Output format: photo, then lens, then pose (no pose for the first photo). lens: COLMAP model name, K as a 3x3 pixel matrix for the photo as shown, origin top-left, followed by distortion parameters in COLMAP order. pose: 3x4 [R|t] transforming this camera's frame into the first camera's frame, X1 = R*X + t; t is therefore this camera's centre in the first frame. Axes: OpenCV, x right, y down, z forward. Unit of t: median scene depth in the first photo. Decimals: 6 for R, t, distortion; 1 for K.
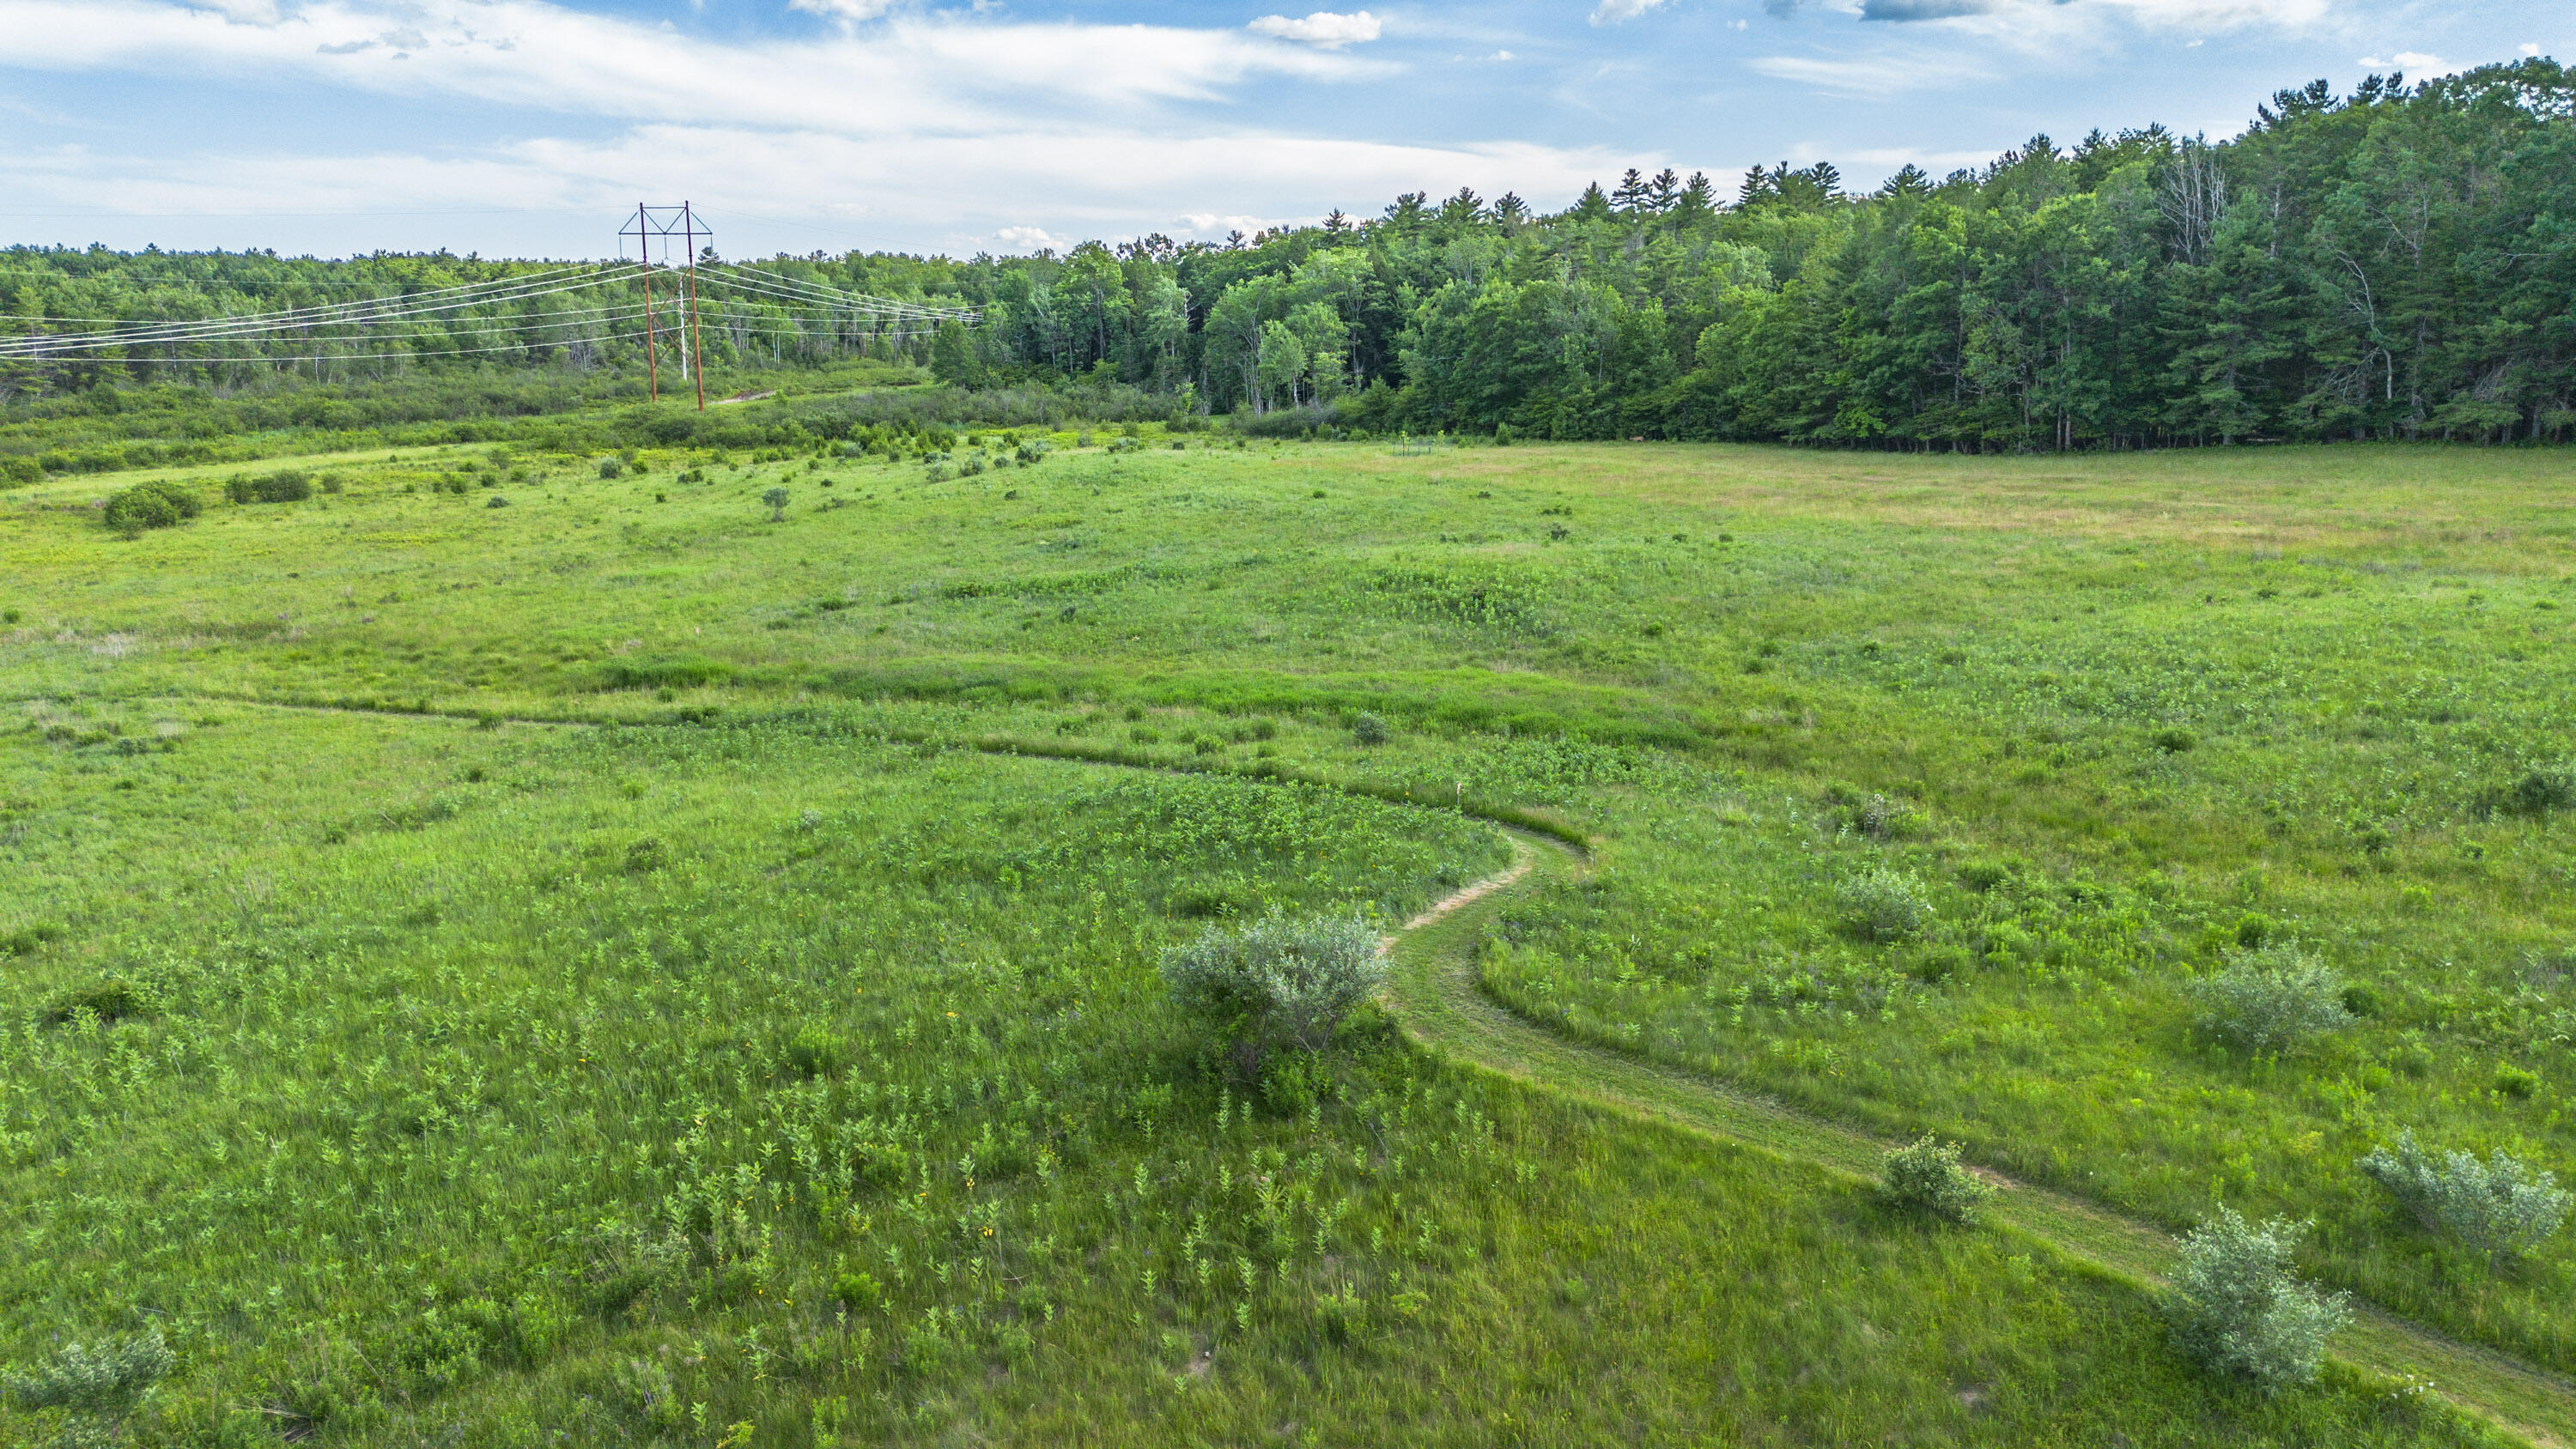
lens RADIAL K [[1828.4, 0, 1262.3], [0, 1828.4, 726.6], [0, 0, 1]] dist [0.070229, -0.068239]
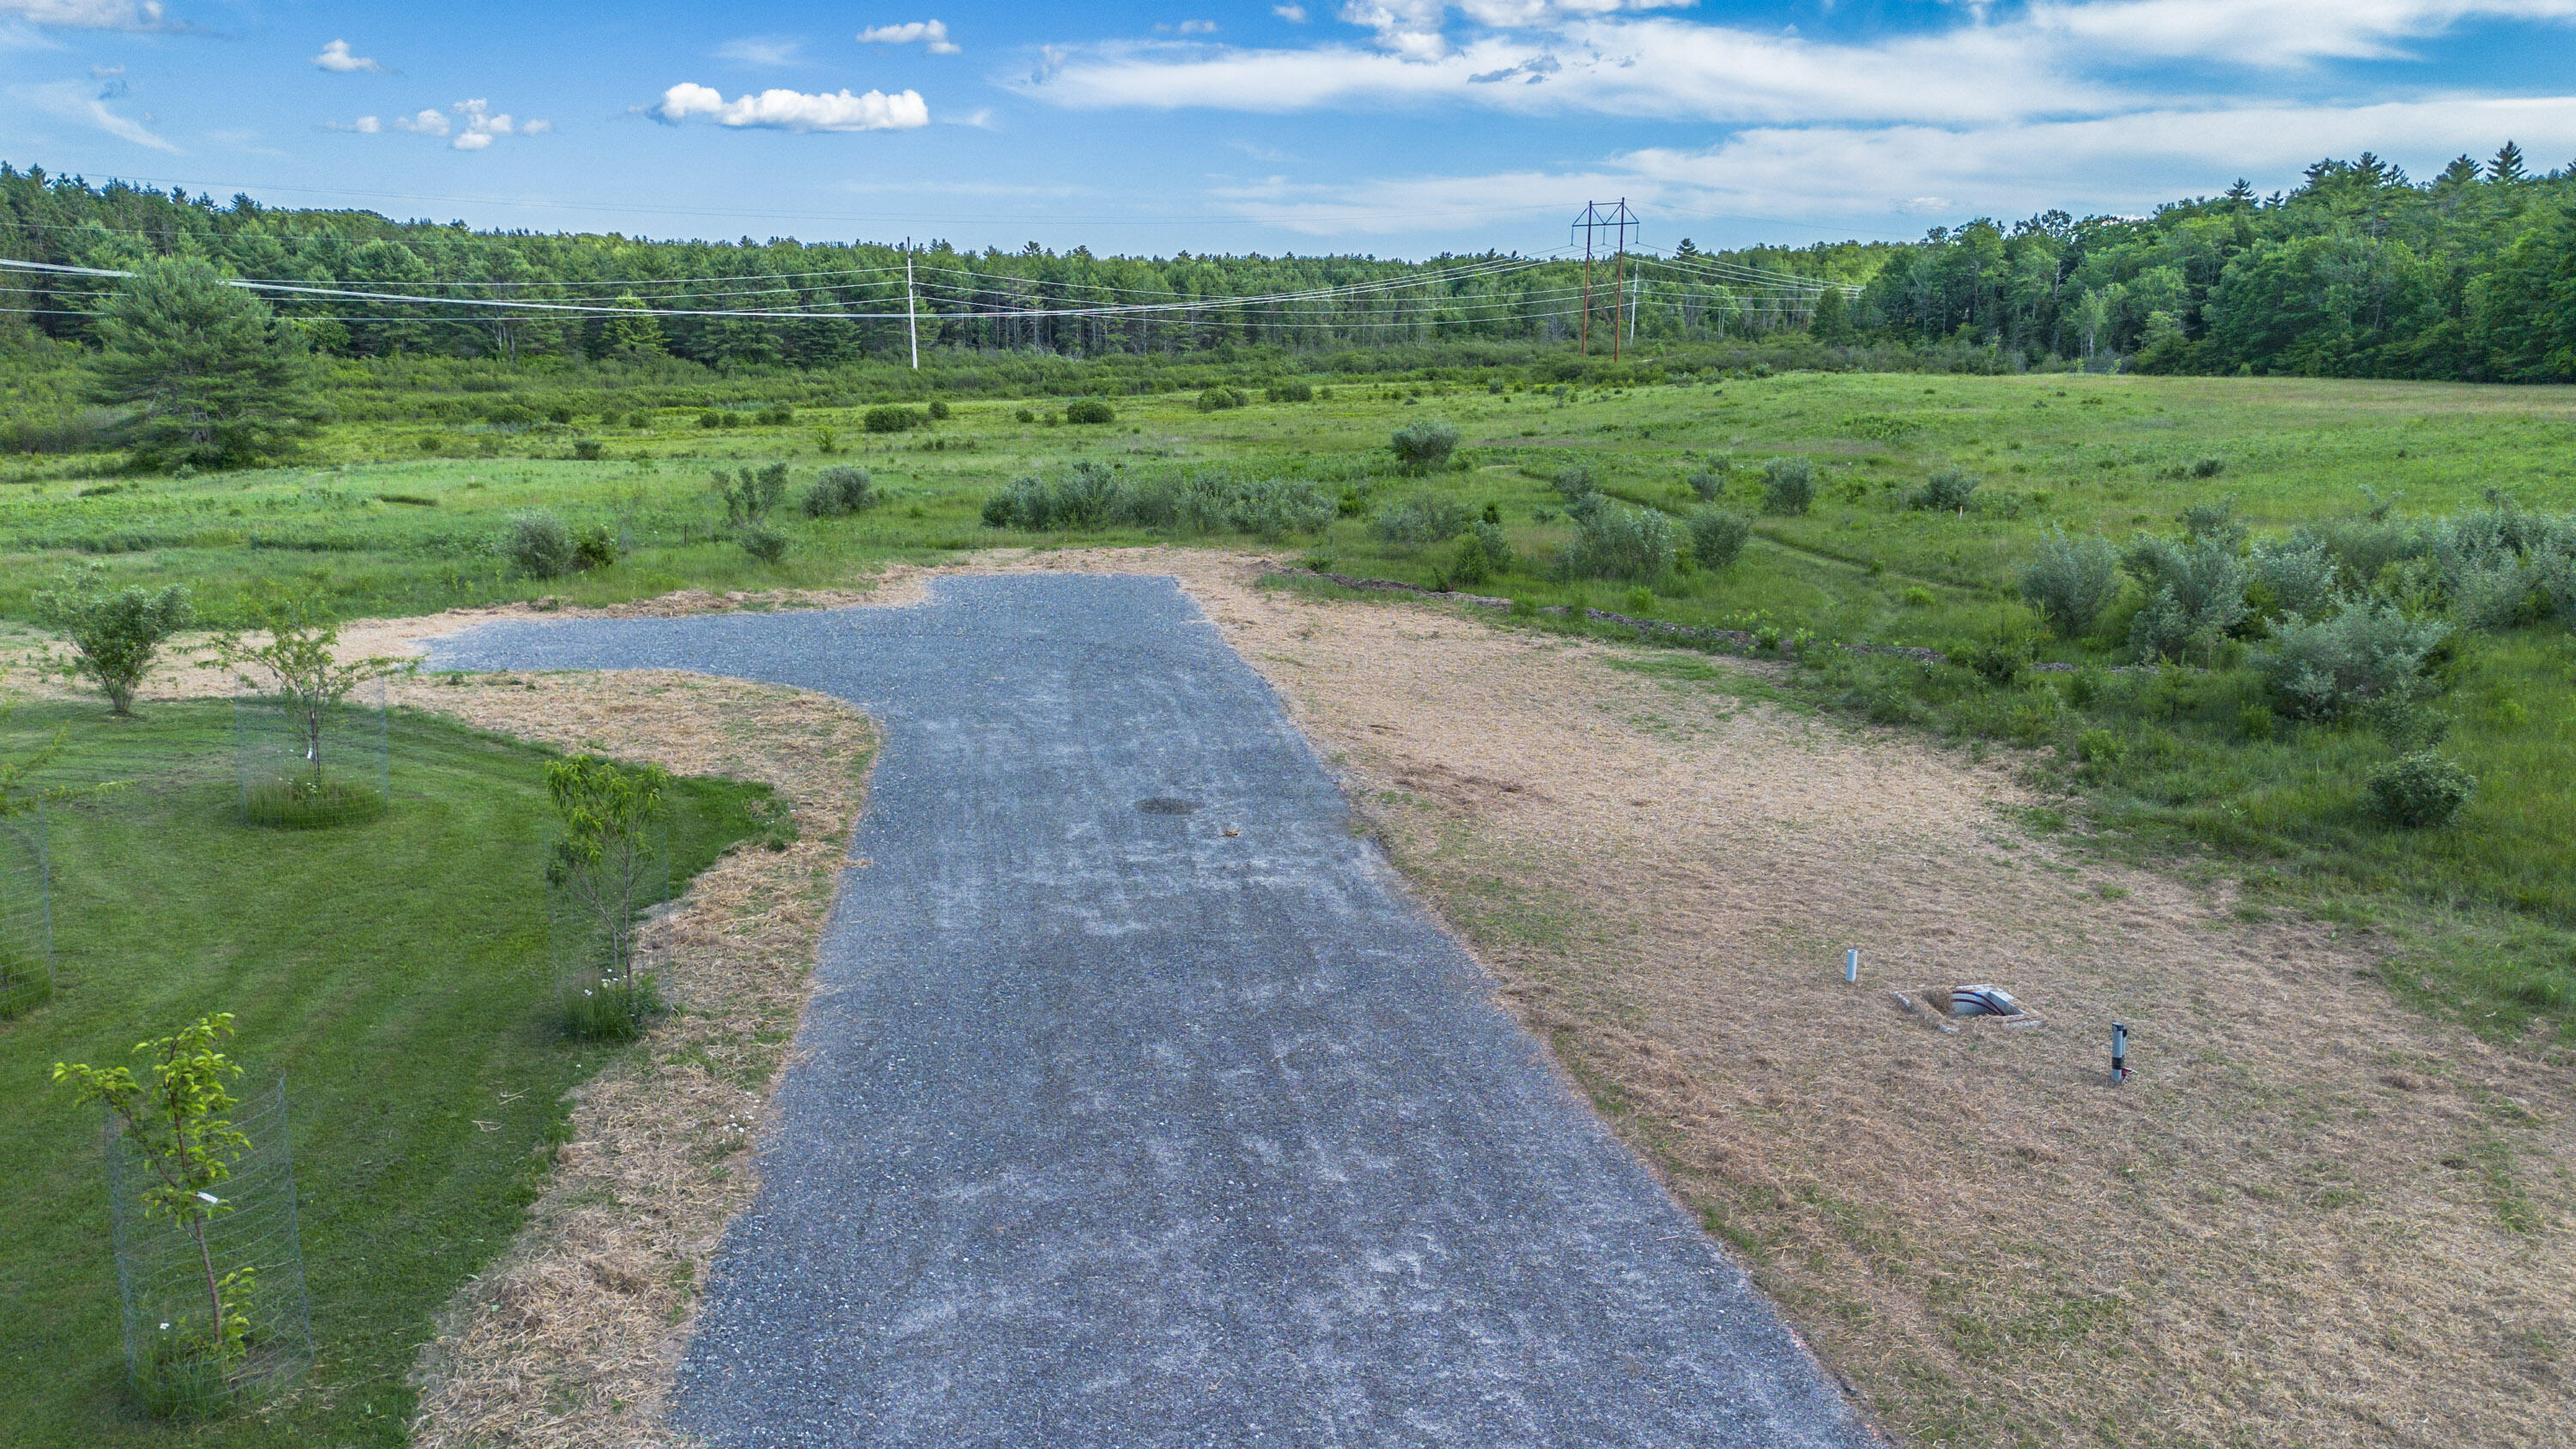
lens RADIAL K [[1828.4, 0, 1302.8], [0, 1828.4, 717.0], [0, 0, 1]] dist [0.070229, -0.068239]
pose [[0.862226, 0.106411, -0.495220, 0.164211], [-0.108777, 0.993773, 0.024148, 0.063414], [0.494706, 0.033048, 0.868432, -0.197335]]
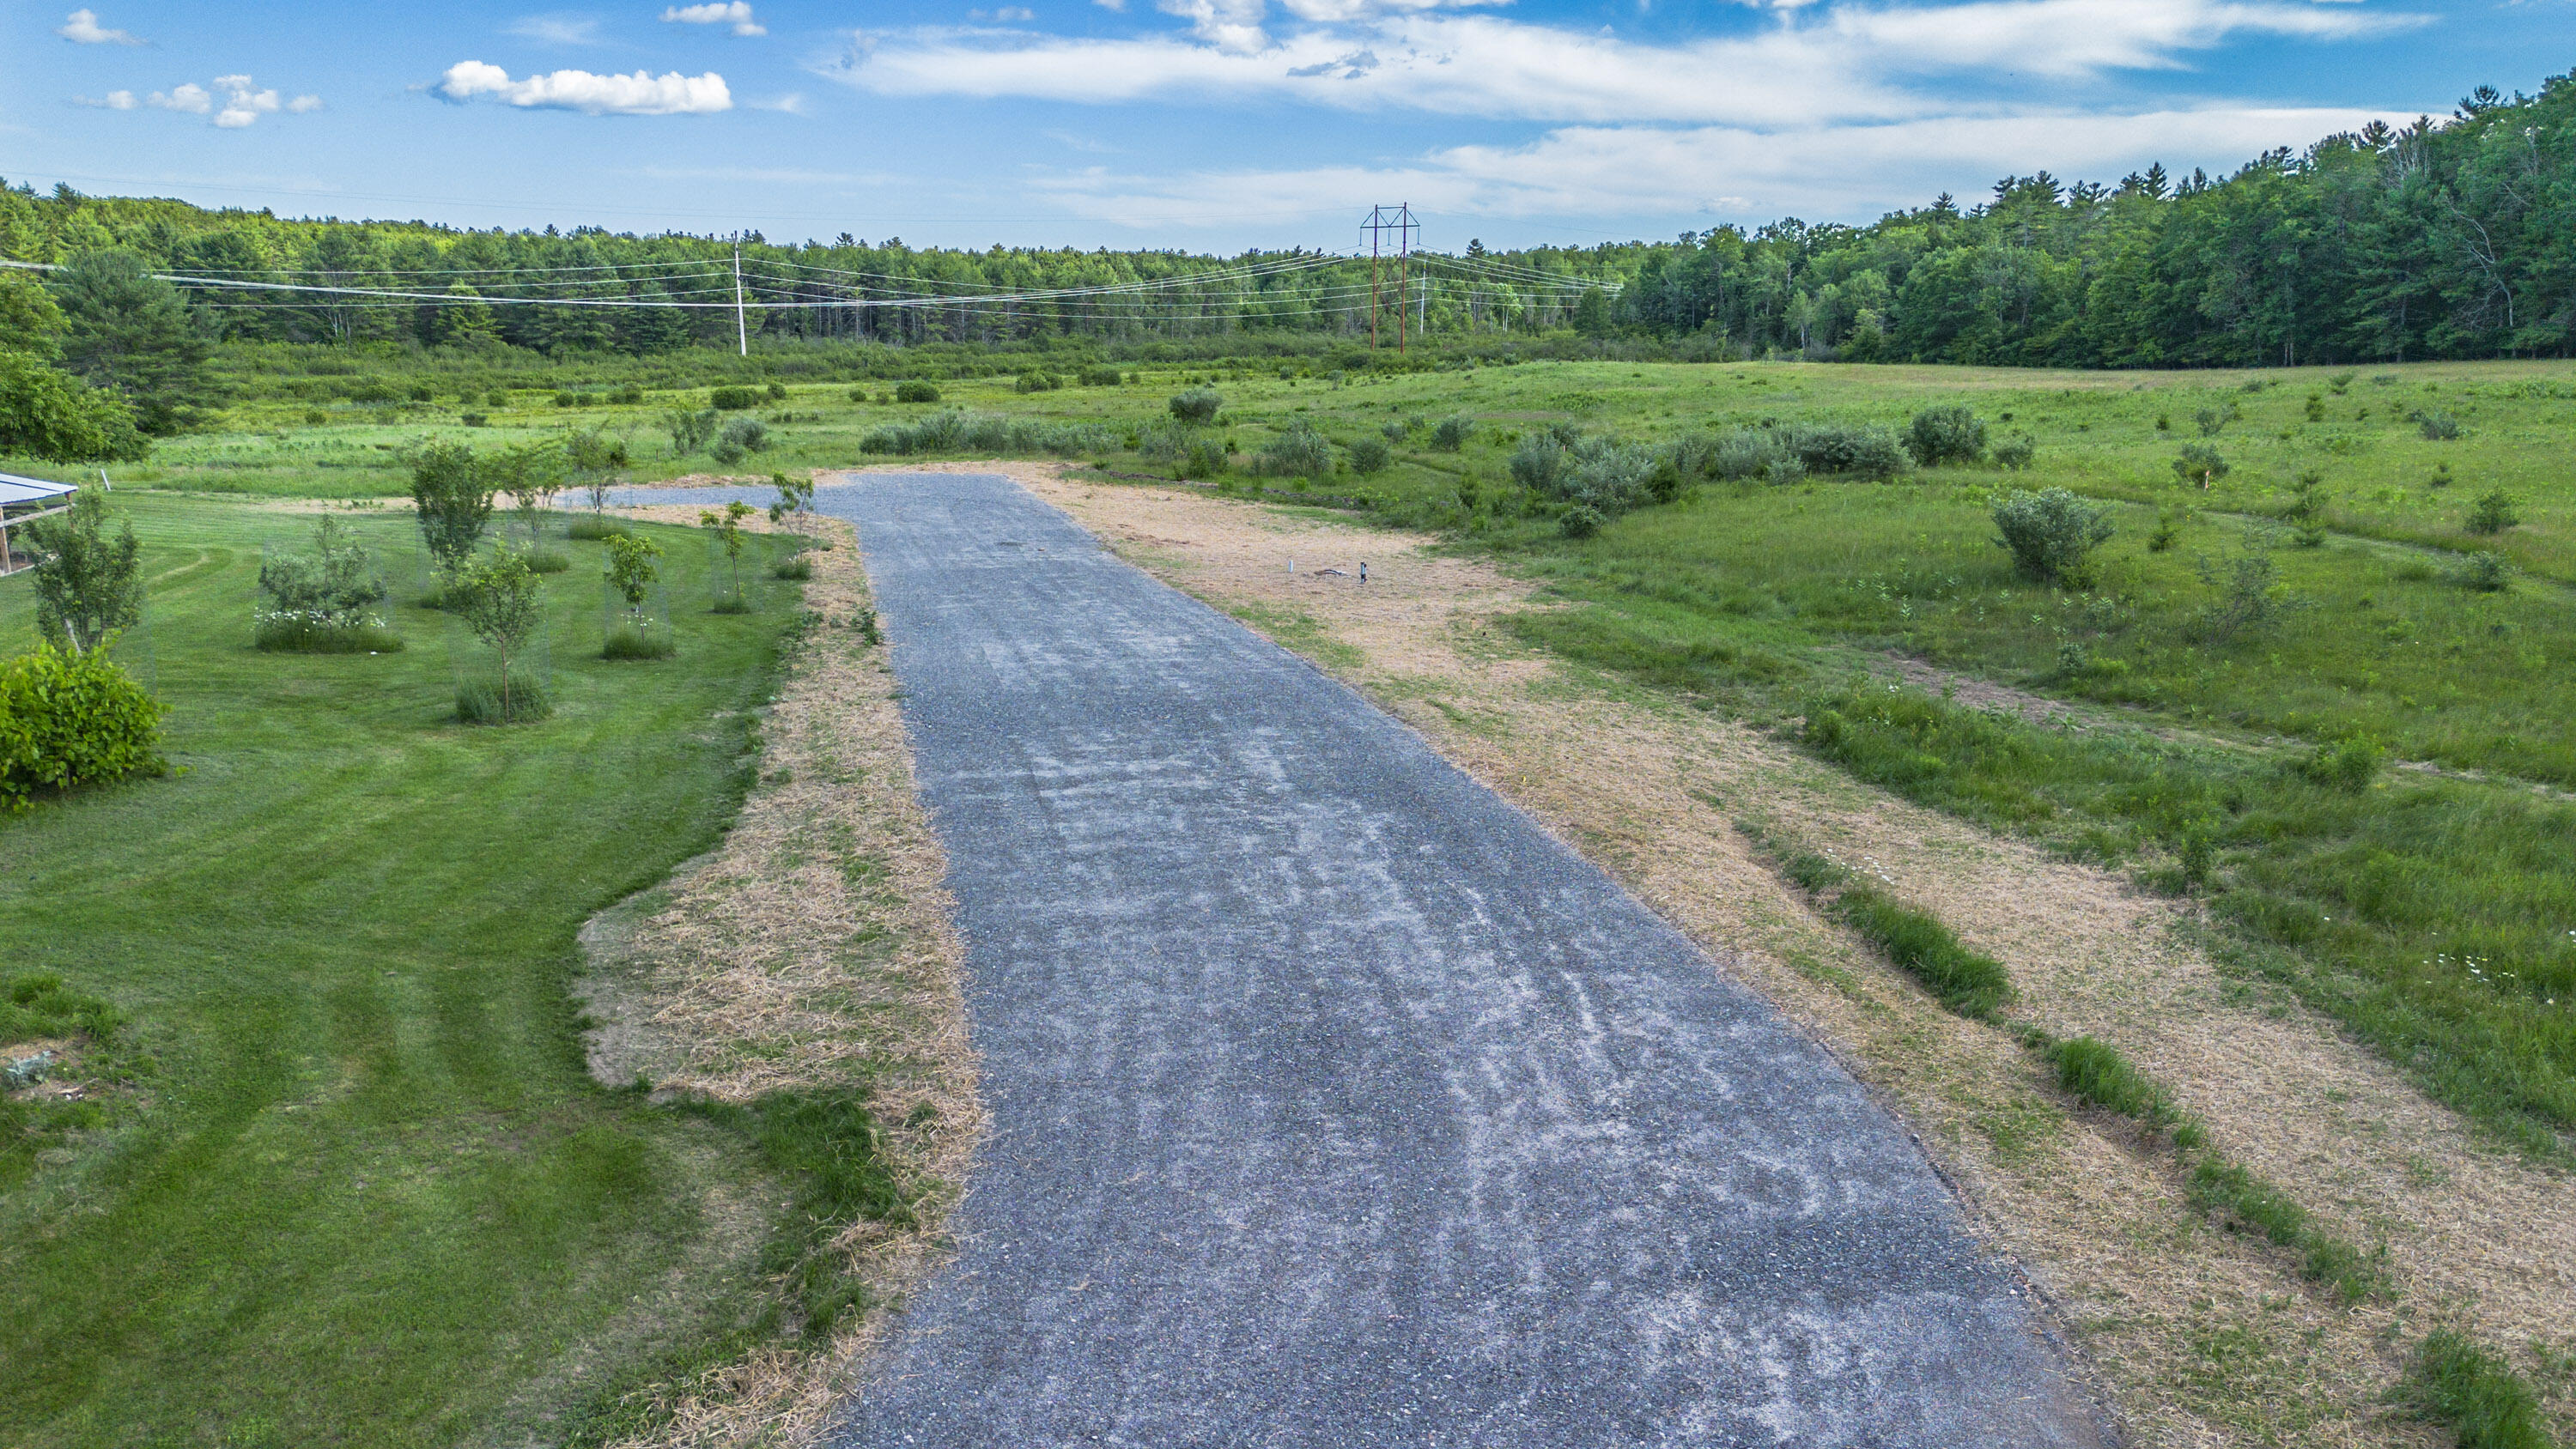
lens RADIAL K [[1827.1, 0, 1310.4], [0, 1827.1, 769.7], [0, 0, 1]] dist [0.068751, -0.071313]
pose [[0.908300, 0.104286, -0.405112, 0.228426], [-0.094519, 0.994546, 0.044102, 0.085691], [0.407502, -0.001767, 0.913203, -0.292610]]
